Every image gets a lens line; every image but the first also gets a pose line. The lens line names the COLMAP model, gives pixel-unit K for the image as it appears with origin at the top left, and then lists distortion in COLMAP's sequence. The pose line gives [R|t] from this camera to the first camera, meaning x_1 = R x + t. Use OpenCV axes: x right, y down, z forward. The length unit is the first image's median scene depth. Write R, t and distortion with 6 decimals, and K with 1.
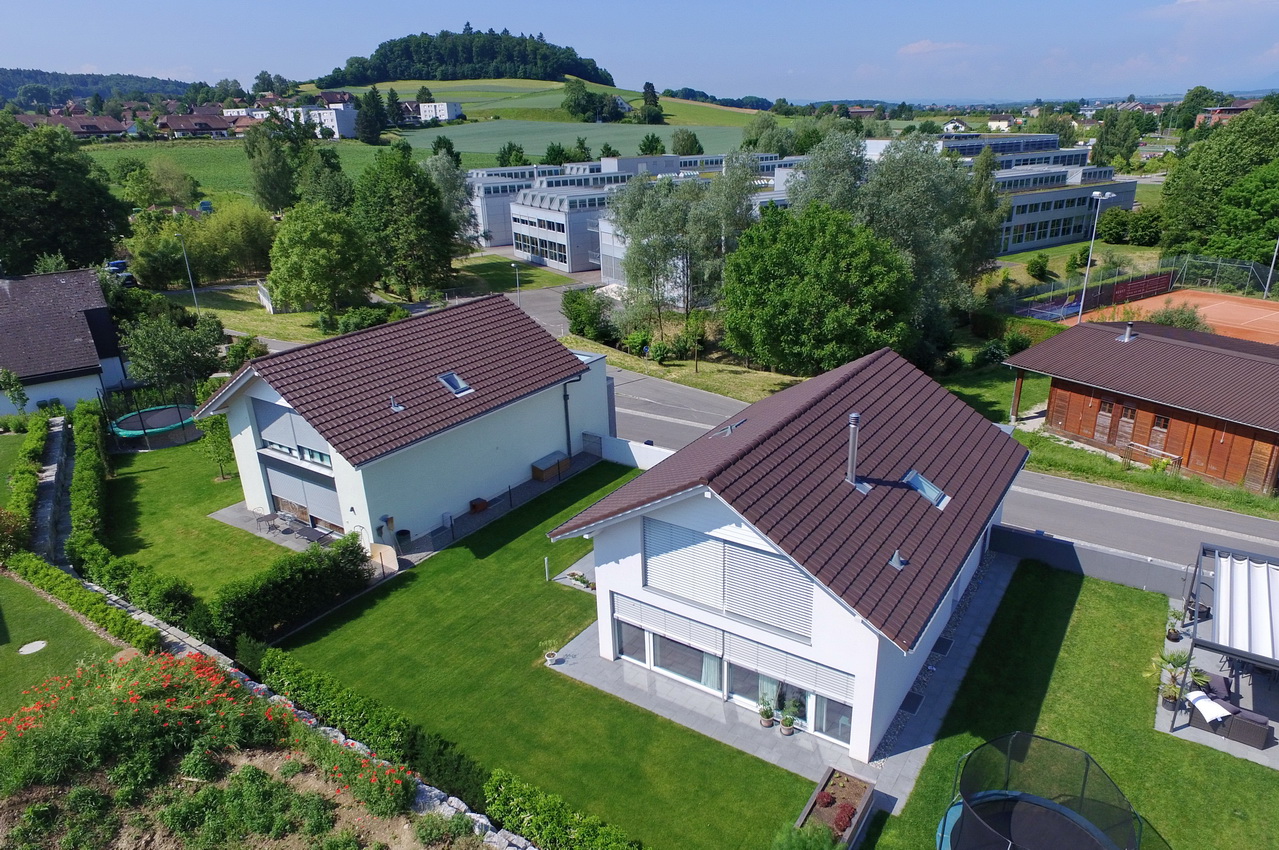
lens RADIAL K [[815.5, 0, 655.0], [0, 815.5, 432.6], [0, 0, 1]] dist [-0.004556, 0.004497]
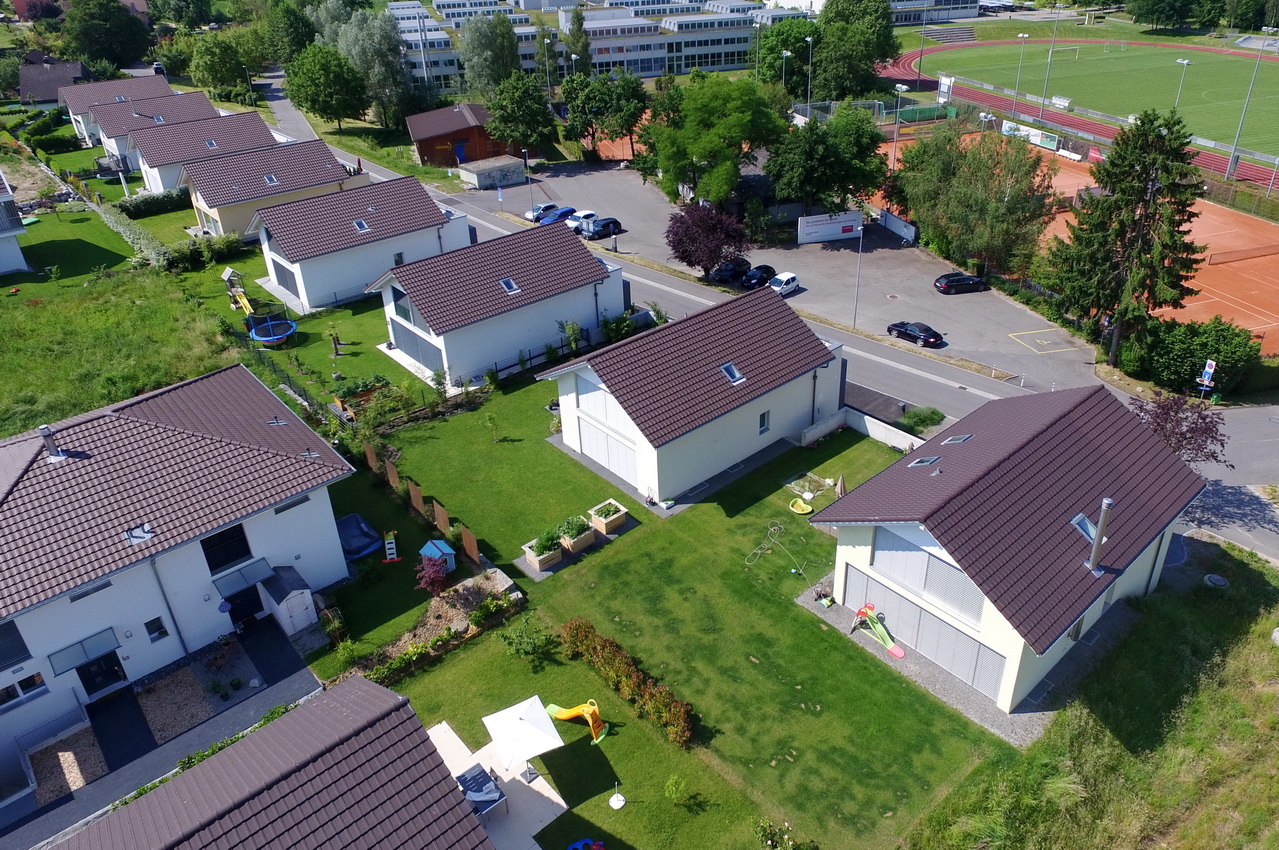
lens RADIAL K [[869.7, 0, 661.2], [0, 869.7, 370.6], [0, 0, 1]] dist [-0.003334, 0.001229]
pose [[0.965464, 0.119037, -0.231753, 1.025506], [-0.090588, 0.987396, 0.129780, 0.135327], [0.244281, -0.104304, 0.964079, -0.727999]]
